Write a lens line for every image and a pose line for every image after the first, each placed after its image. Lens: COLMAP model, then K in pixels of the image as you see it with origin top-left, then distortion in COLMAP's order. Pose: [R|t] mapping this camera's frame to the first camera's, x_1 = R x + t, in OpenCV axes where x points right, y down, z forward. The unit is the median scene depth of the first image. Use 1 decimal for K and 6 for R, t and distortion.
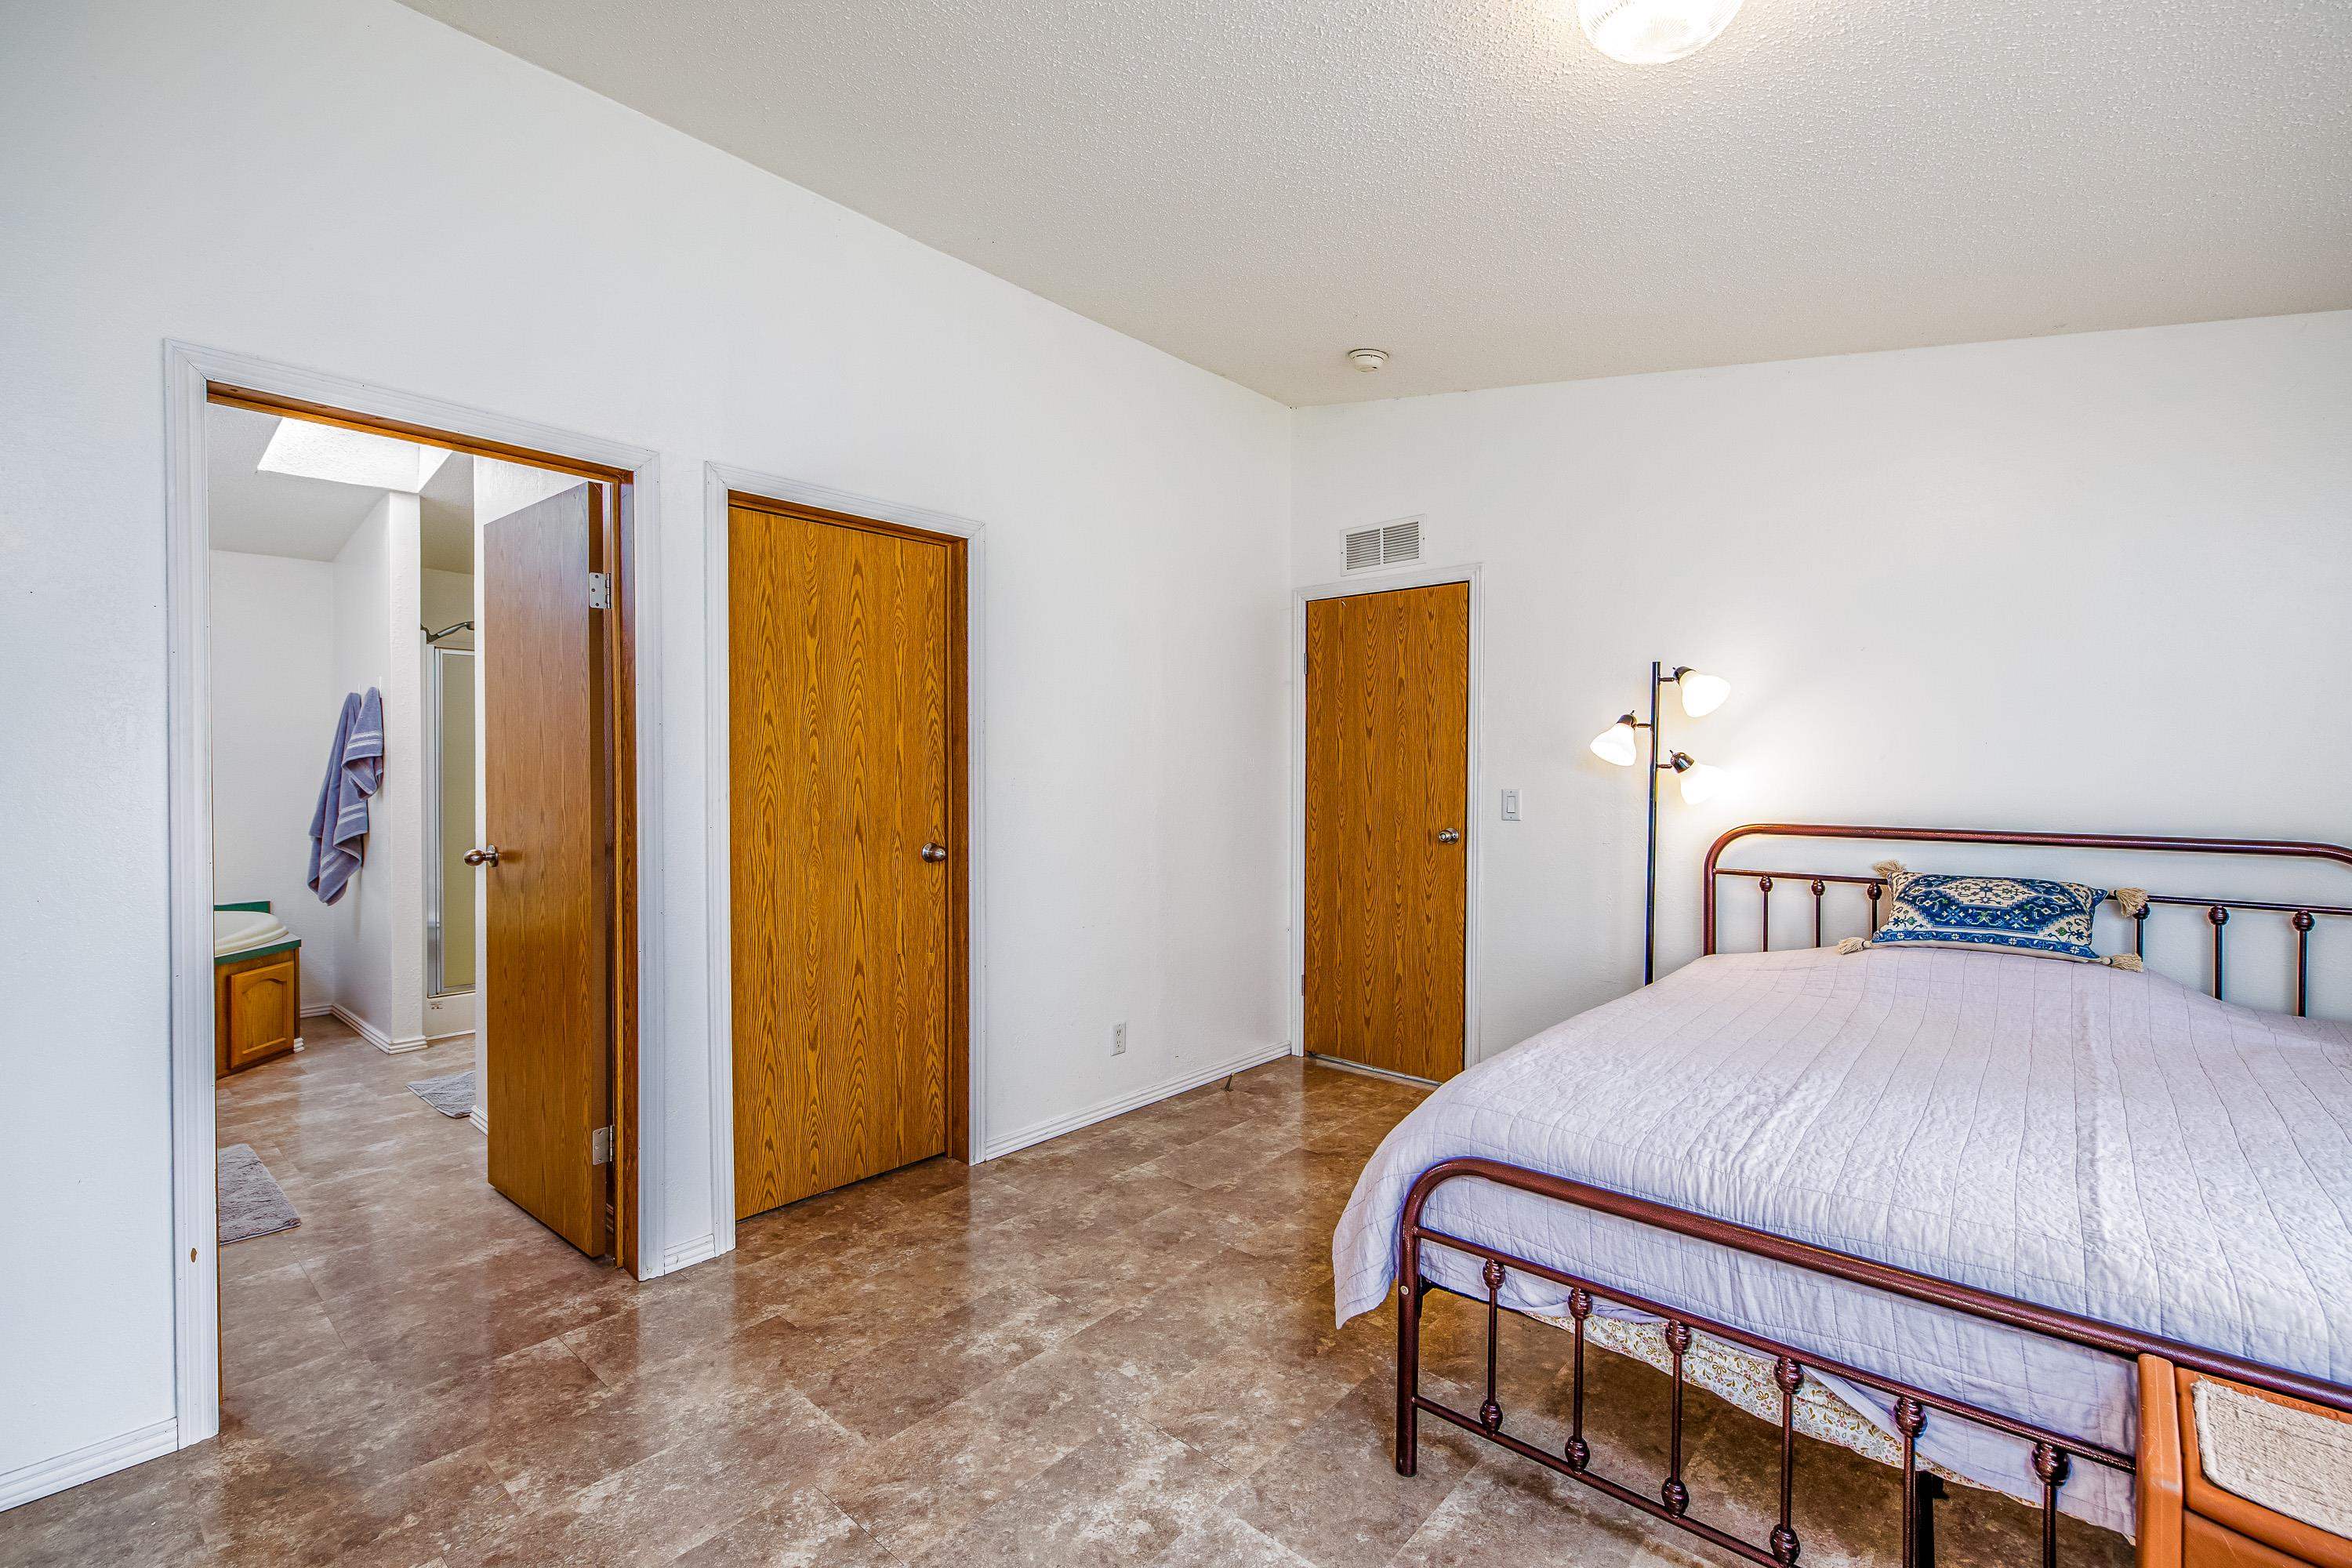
lens RADIAL K [[1033.4, 0, 1192.2], [0, 1033.4, 789.6], [0, 0, 1]] dist [-0.001081, -0.000531]
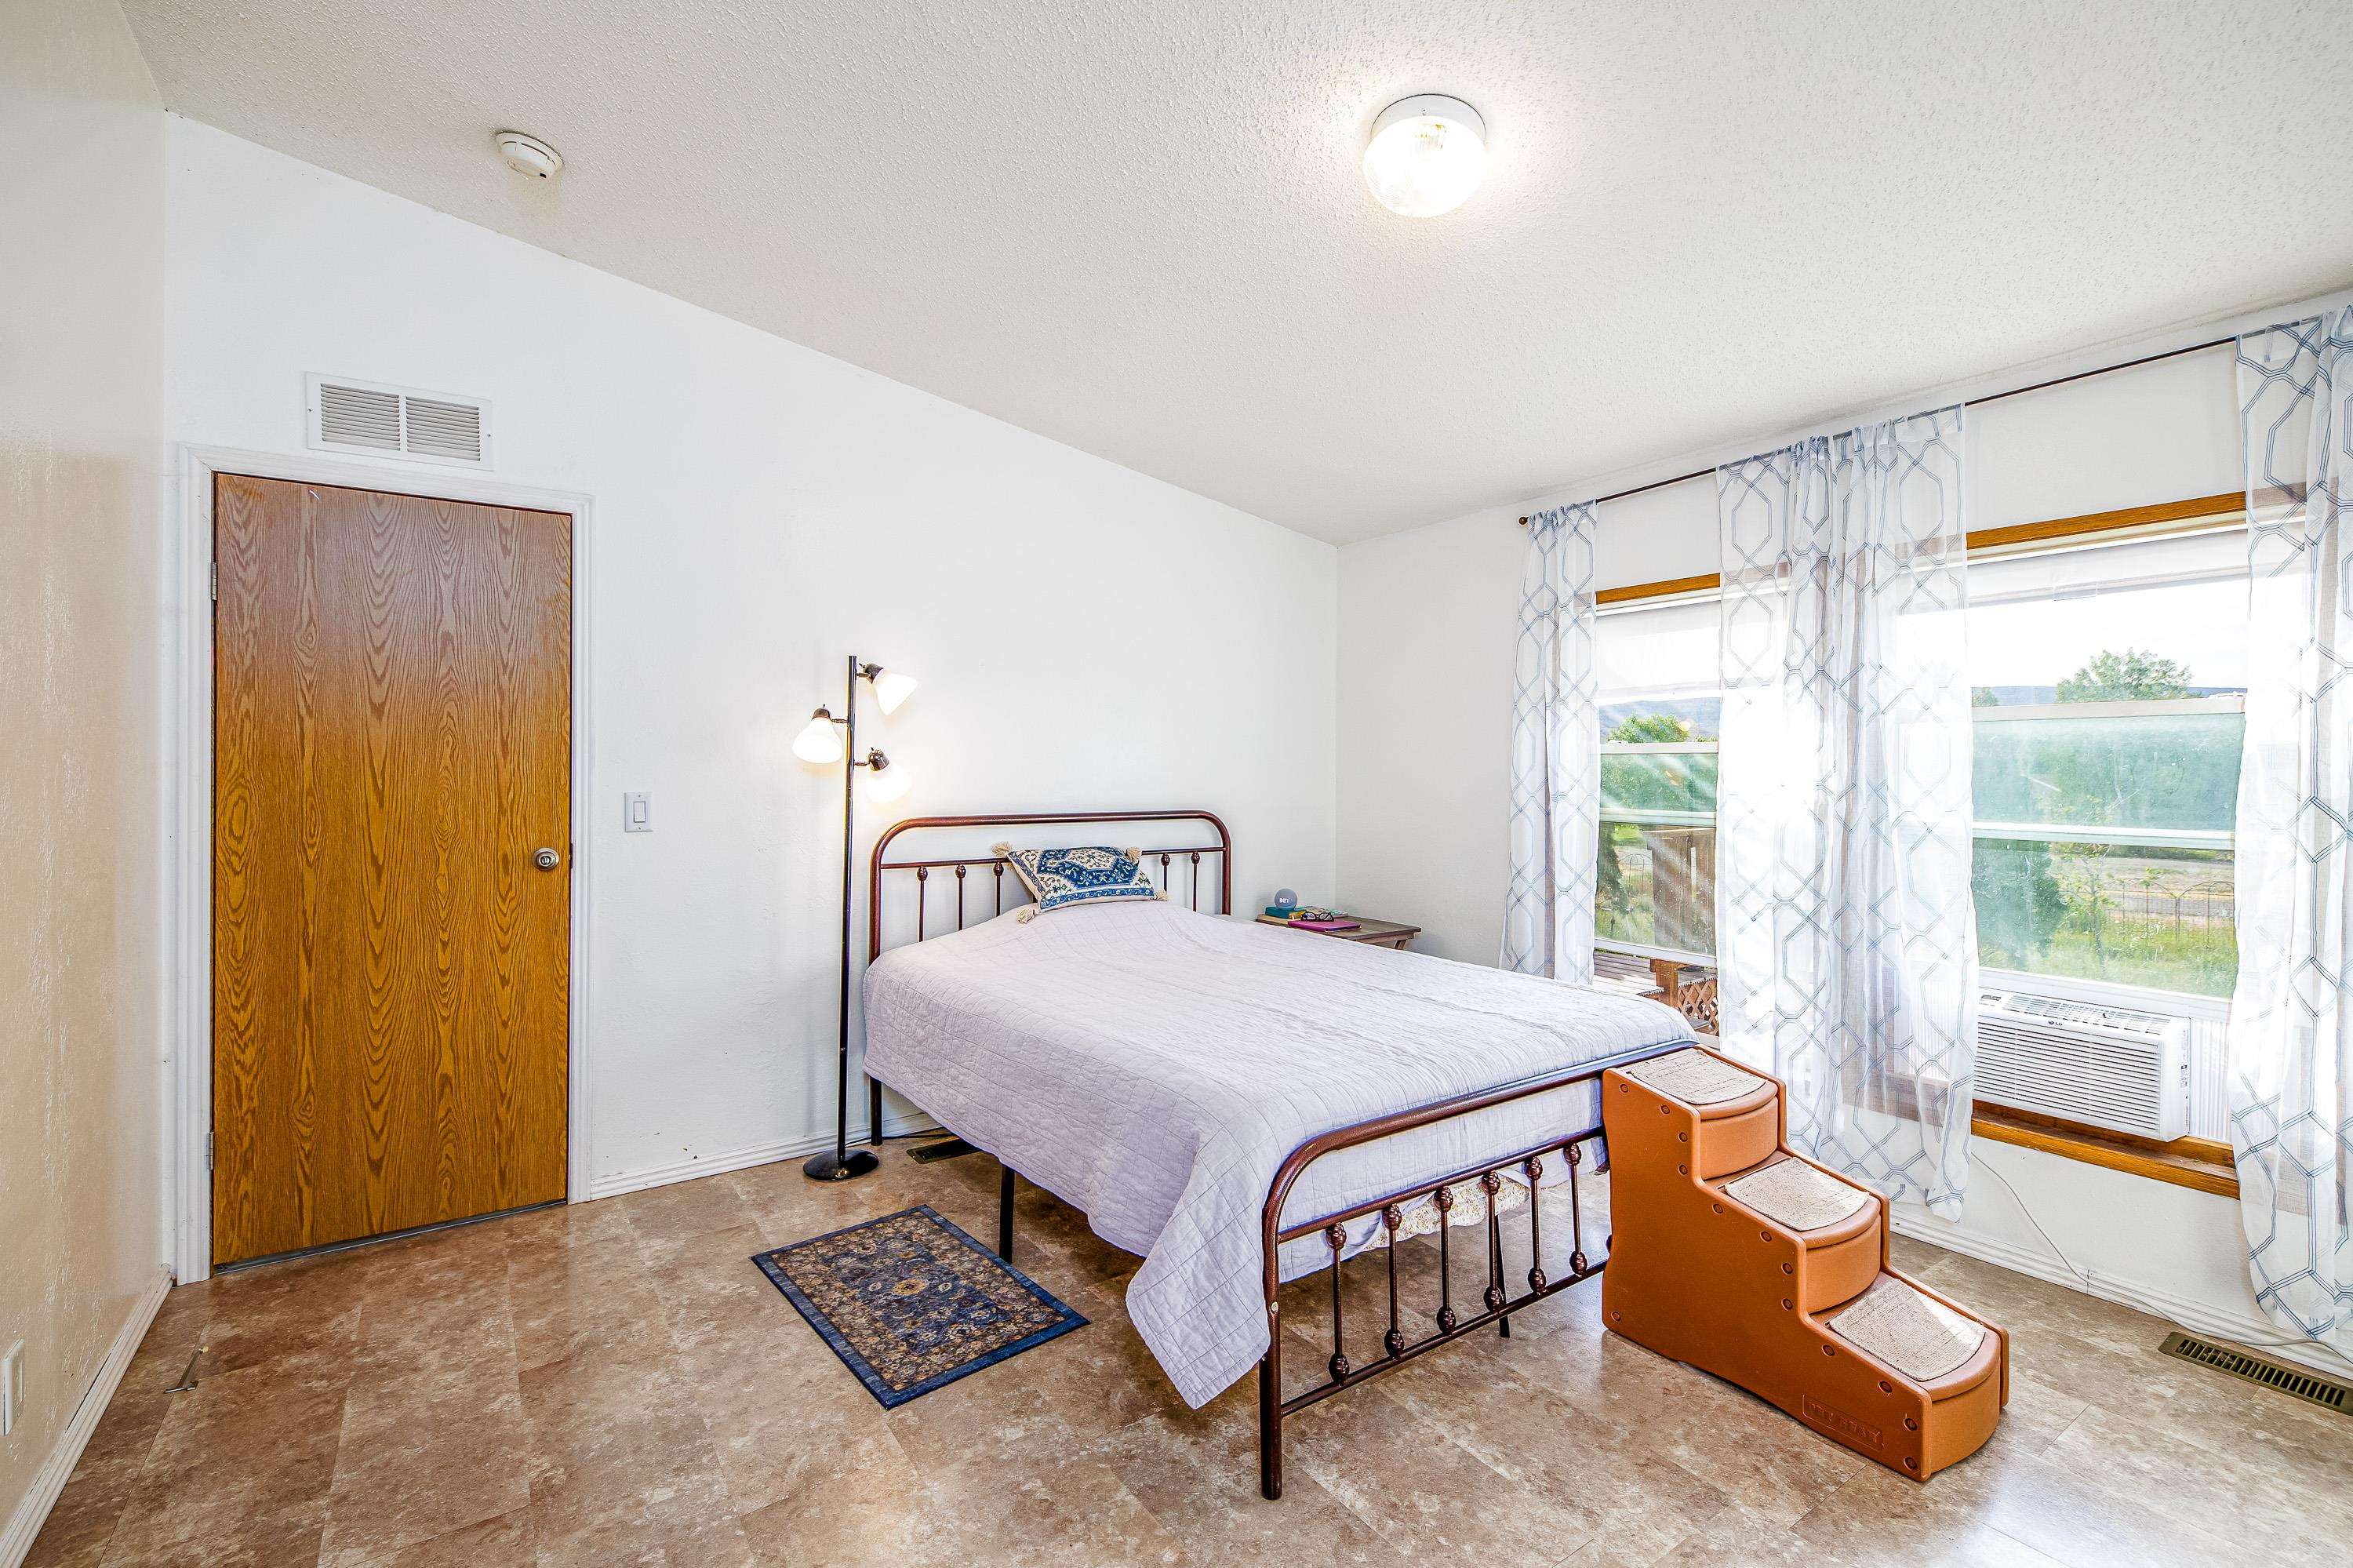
lens RADIAL K [[1033.8, 0, 1186.5], [0, 1033.8, 782.1], [0, 0, 1]] dist [-0.001081, -0.000531]
pose [[0.243256, -0.016018, 0.969830, -0.335566], [0.019495, 0.999742, 0.011623, -0.008697], [-0.969766, 0.016080, 0.243505, 0.377037]]
